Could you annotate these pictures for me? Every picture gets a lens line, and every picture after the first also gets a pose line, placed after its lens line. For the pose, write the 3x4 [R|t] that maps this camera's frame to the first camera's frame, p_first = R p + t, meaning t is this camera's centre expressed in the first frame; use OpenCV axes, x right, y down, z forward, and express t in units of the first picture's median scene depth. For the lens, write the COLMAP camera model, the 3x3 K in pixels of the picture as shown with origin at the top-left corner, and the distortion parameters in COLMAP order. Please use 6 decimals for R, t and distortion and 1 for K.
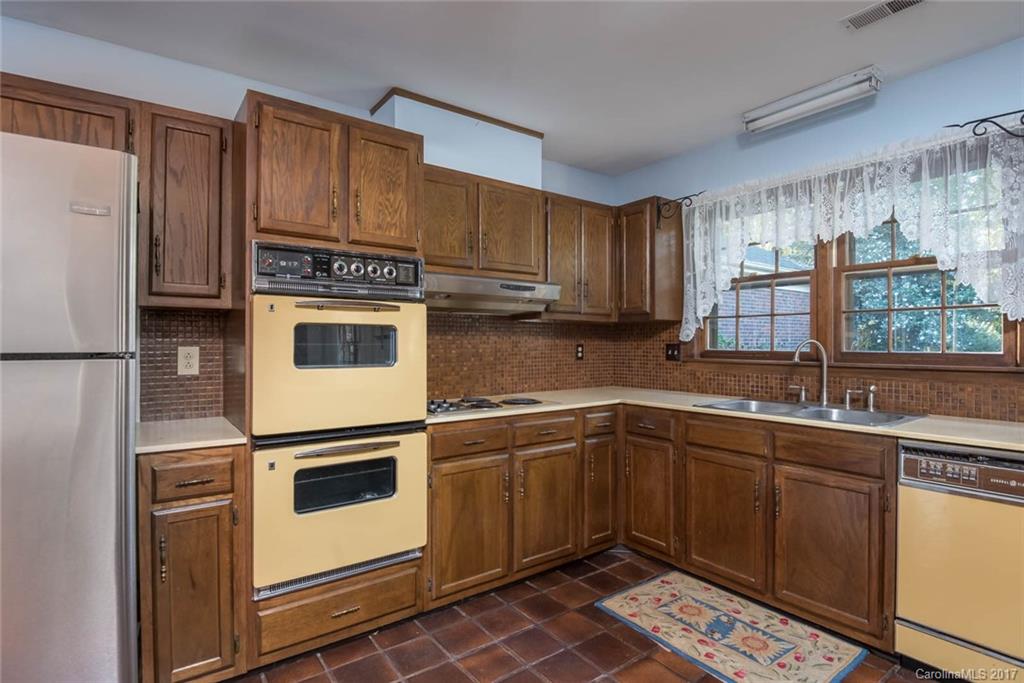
lens RADIAL K [[509.5, 0, 512.0], [0, 509.5, 341.5], [0, 0, 1]] dist [0.032013, -0.037520]
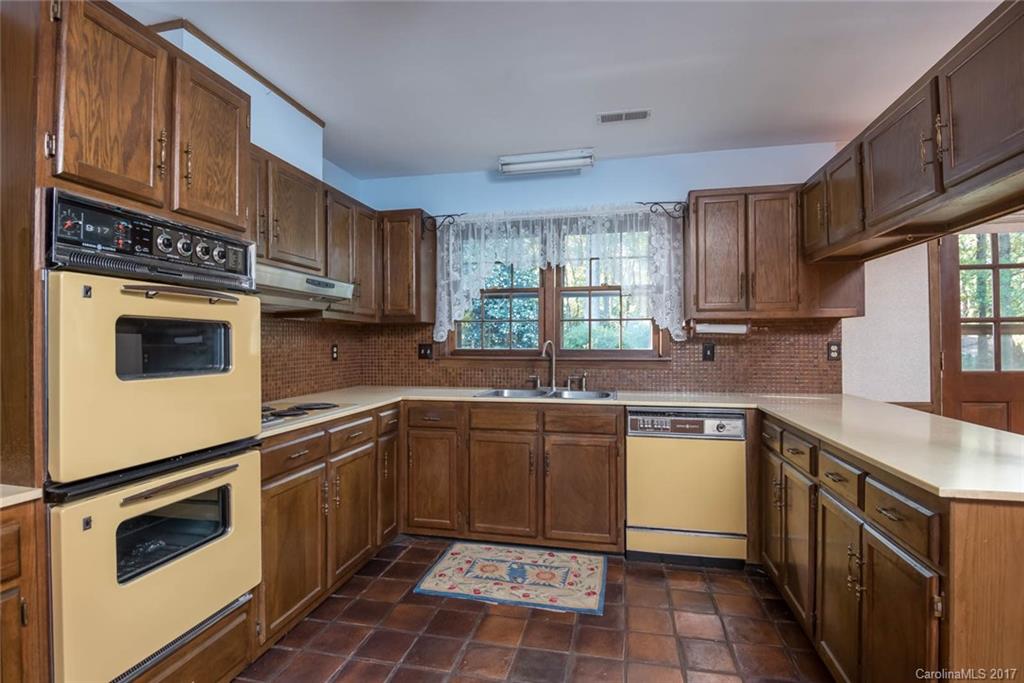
lens RADIAL K [[493.1, 0, 512.0], [0, 493.1, 341.5], [0, 0, 1]] dist [0.022364, -0.021582]
pose [[0.755863, 0.000874, 0.654730, -0.366509], [-0.000656, 1.000000, -0.000577, 0.000125], [-0.654730, 0.000007, 0.755863, 0.102162]]
